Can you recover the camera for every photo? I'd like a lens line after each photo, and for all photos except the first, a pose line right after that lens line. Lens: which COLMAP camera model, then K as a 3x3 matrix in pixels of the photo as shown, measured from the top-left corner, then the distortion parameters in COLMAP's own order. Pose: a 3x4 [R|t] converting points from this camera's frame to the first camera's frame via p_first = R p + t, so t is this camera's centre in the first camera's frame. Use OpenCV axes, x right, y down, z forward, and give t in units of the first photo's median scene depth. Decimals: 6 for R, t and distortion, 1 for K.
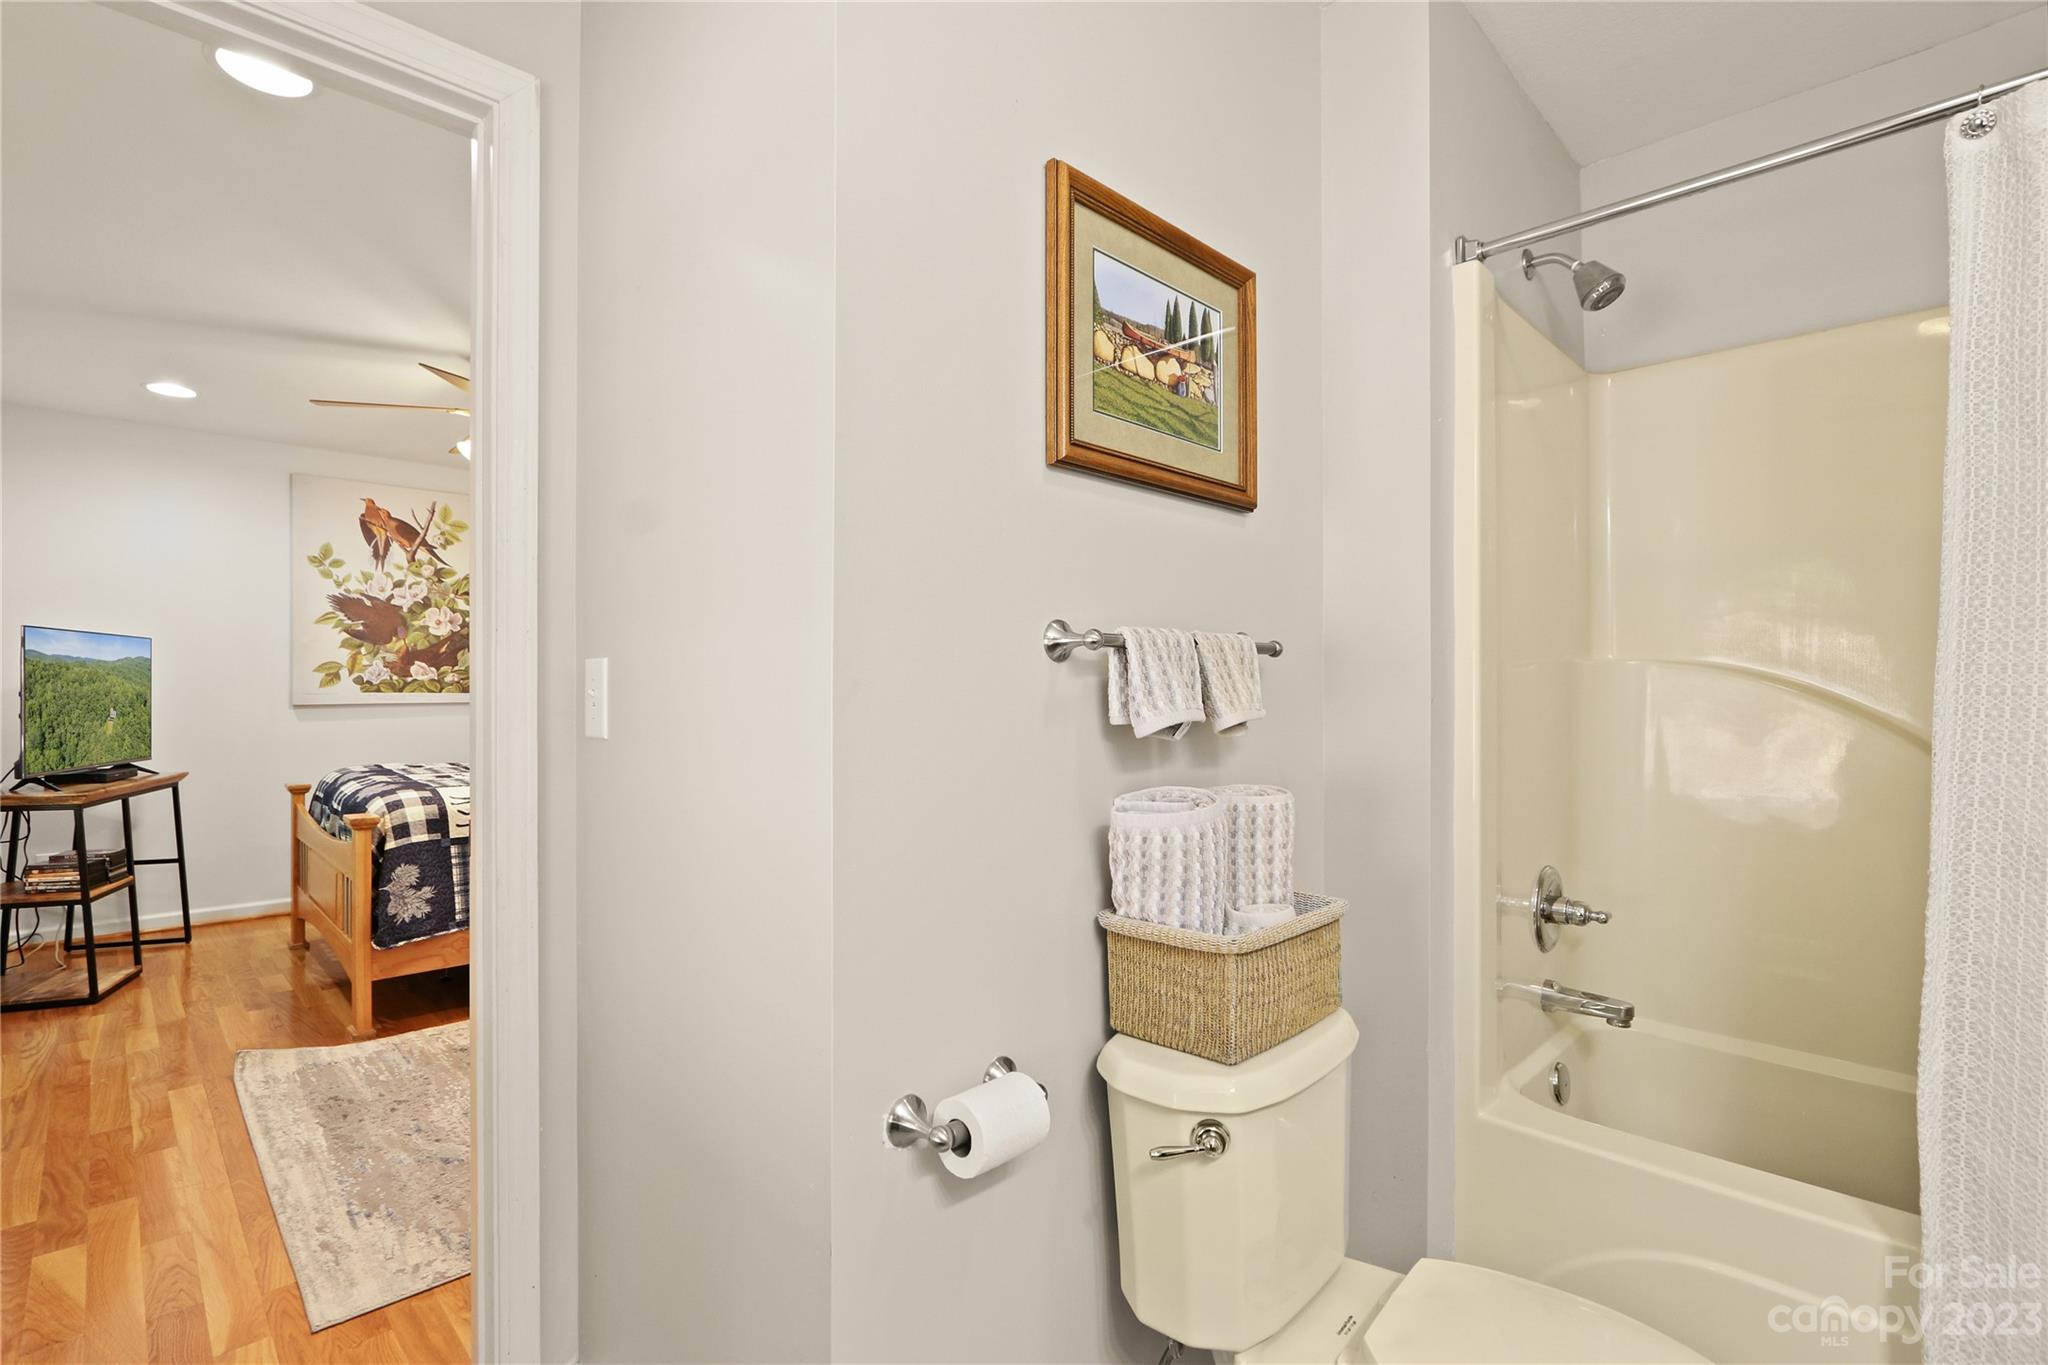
lens RADIAL K [[953.1, 0, 991.7], [0, 953.1, 698.1], [0, 0, 1]] dist [-0.009228, 0.003639]
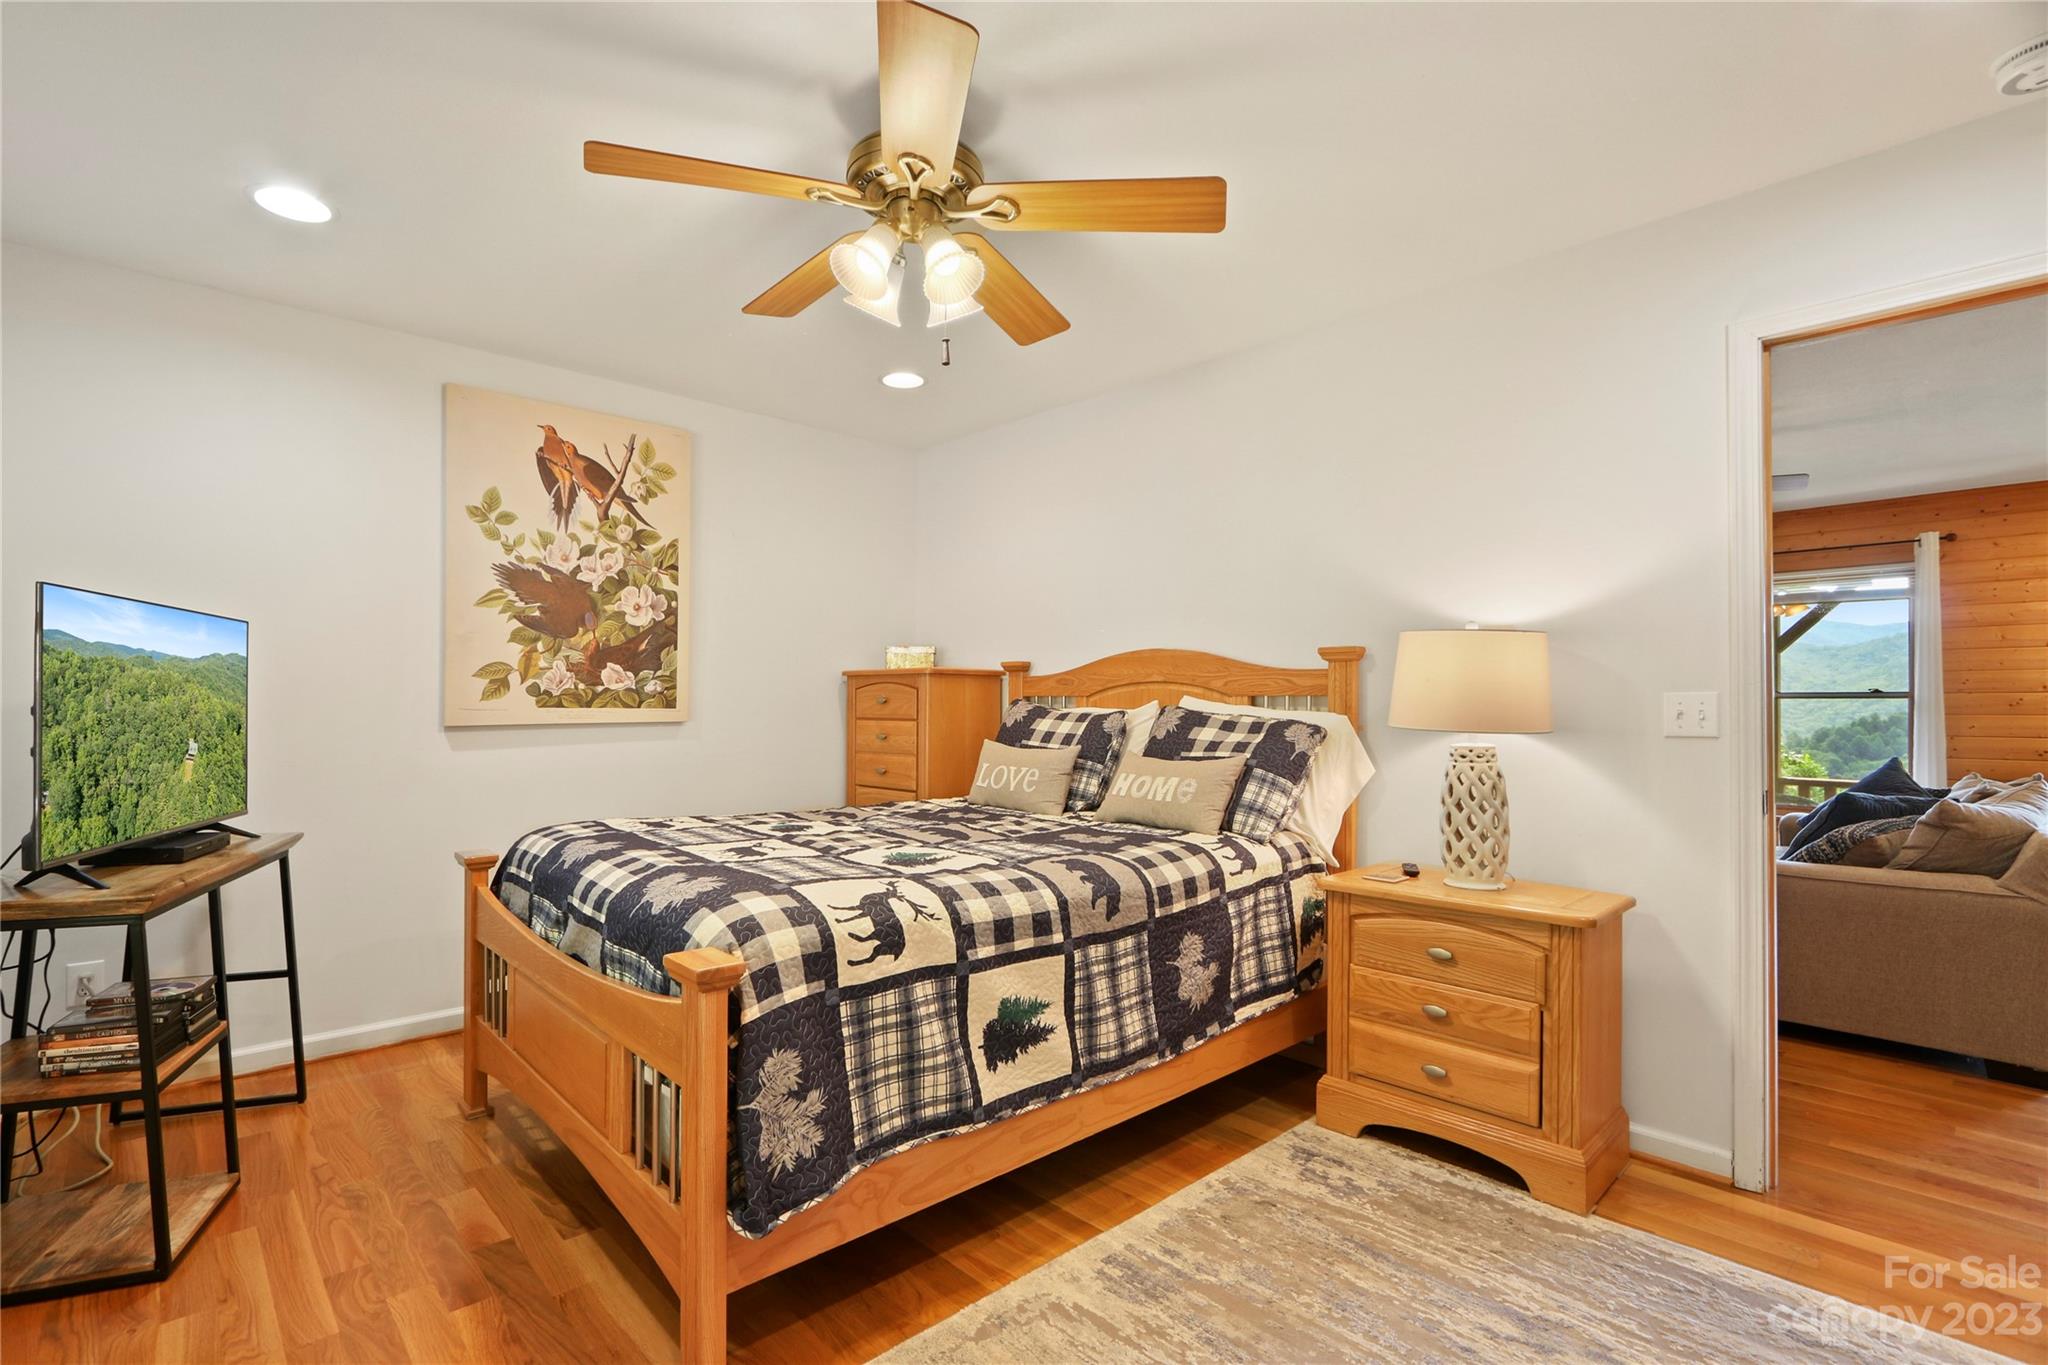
lens RADIAL K [[953.1, 0, 1002.3], [0, 953.1, 697.6], [0, 0, 1]] dist [-0.009228, 0.003639]
pose [[0.999883, -0.002395, -0.015115, -0.368370], [0.002222, 0.999932, -0.011454, -0.005399], [0.015142, 0.011419, 0.999820, 0.369881]]
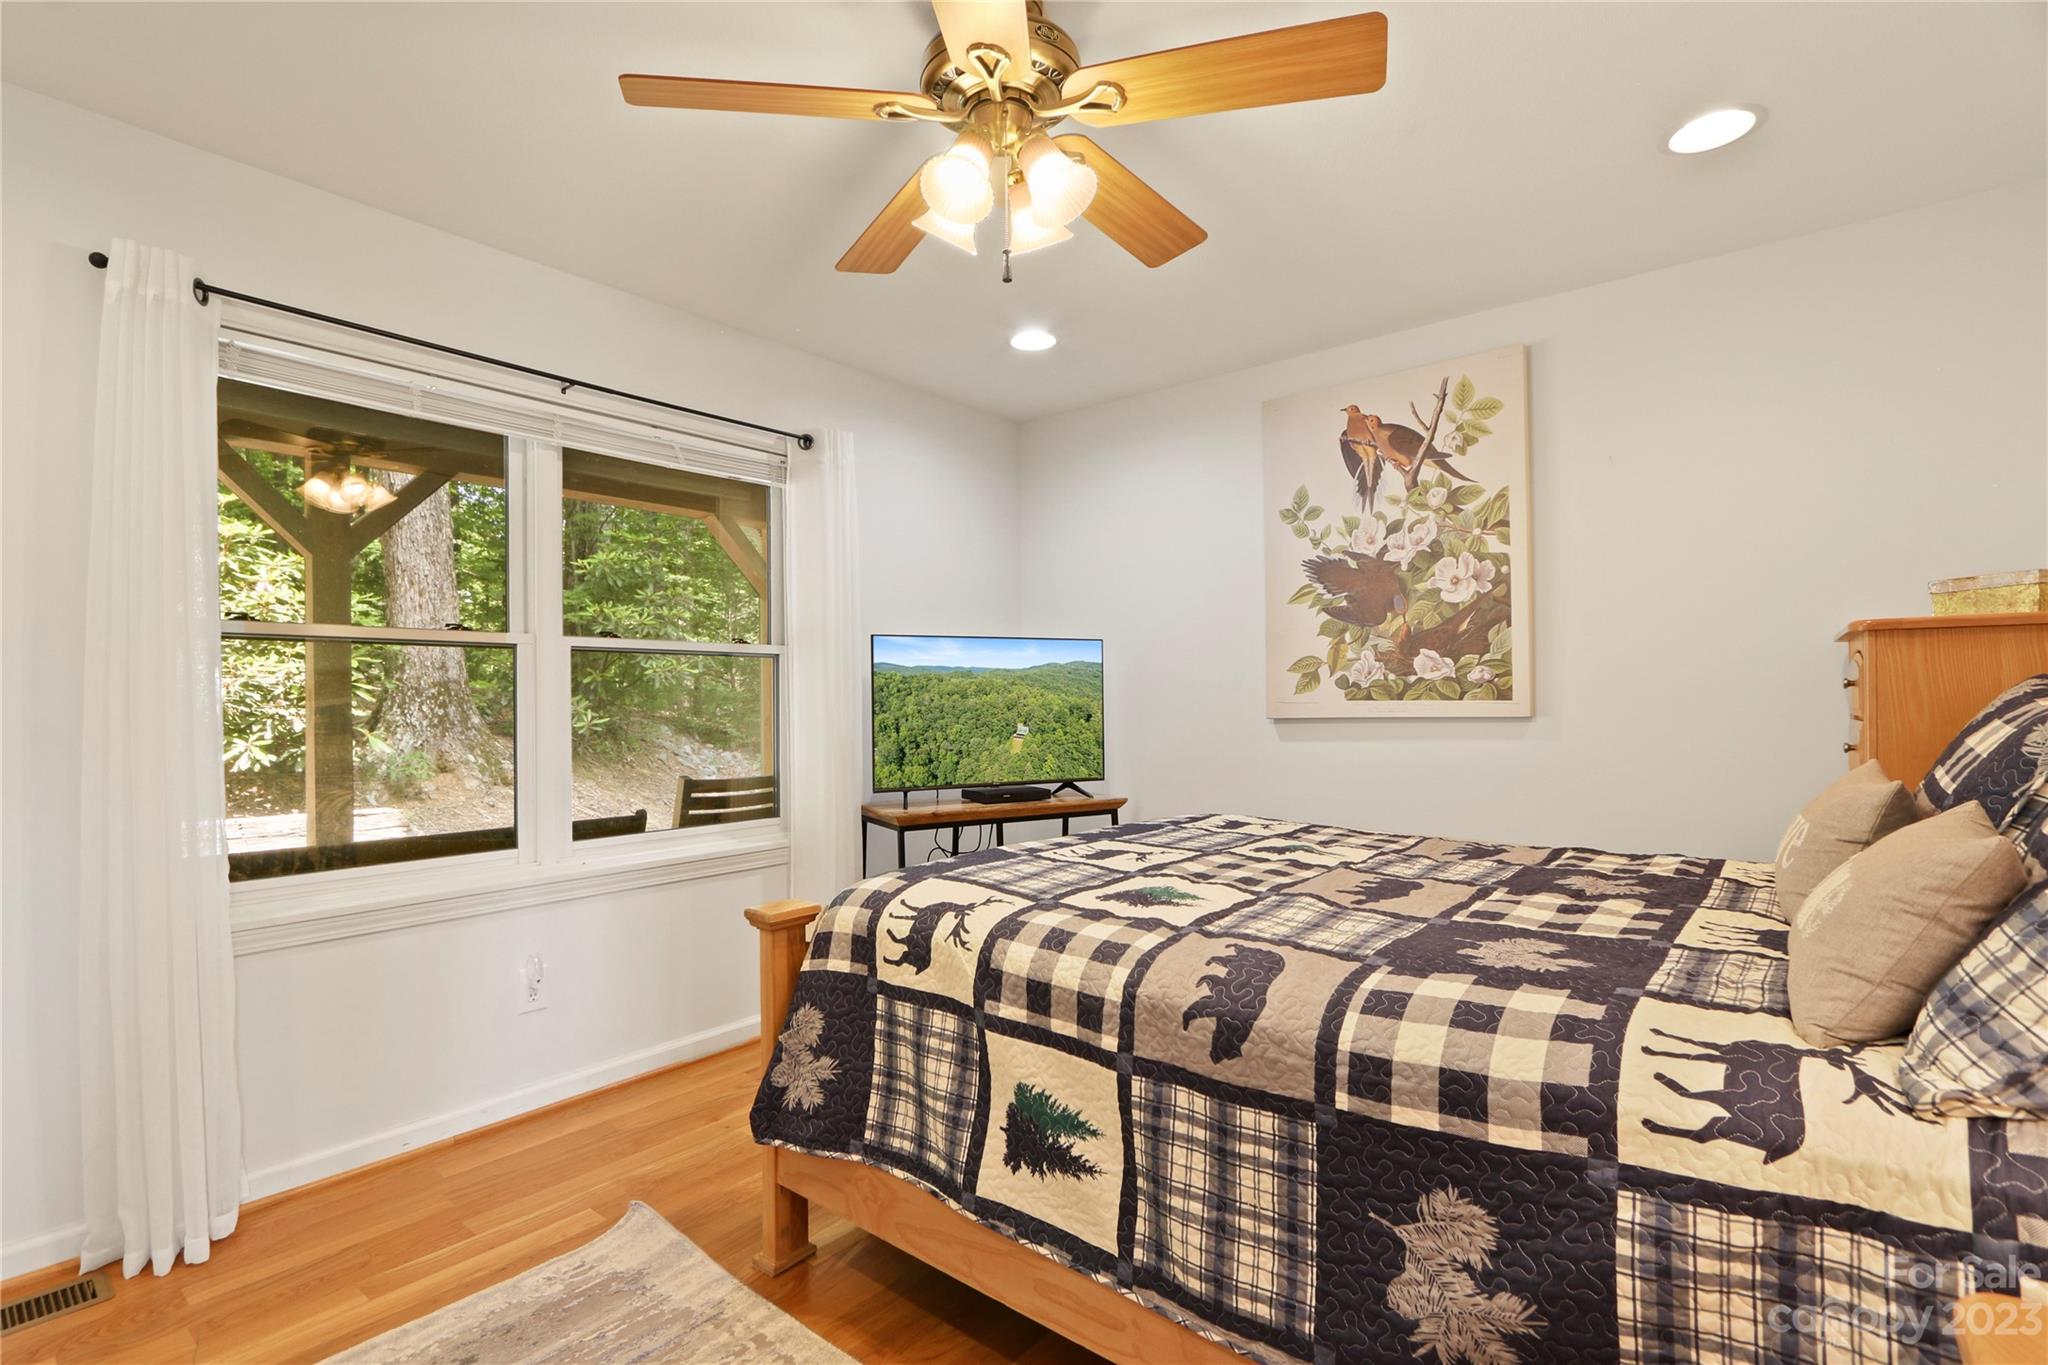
lens RADIAL K [[963.4, 0, 992.1], [0, 963.4, 711.6], [0, 0, 1]] dist [-0.003941, 0.000202]
pose [[0.109073, 0.003894, -0.994026, -0.022739], [0.005375, 0.999975, 0.004507, -0.002976], [0.994019, -0.005834, 0.109050, 0.786935]]
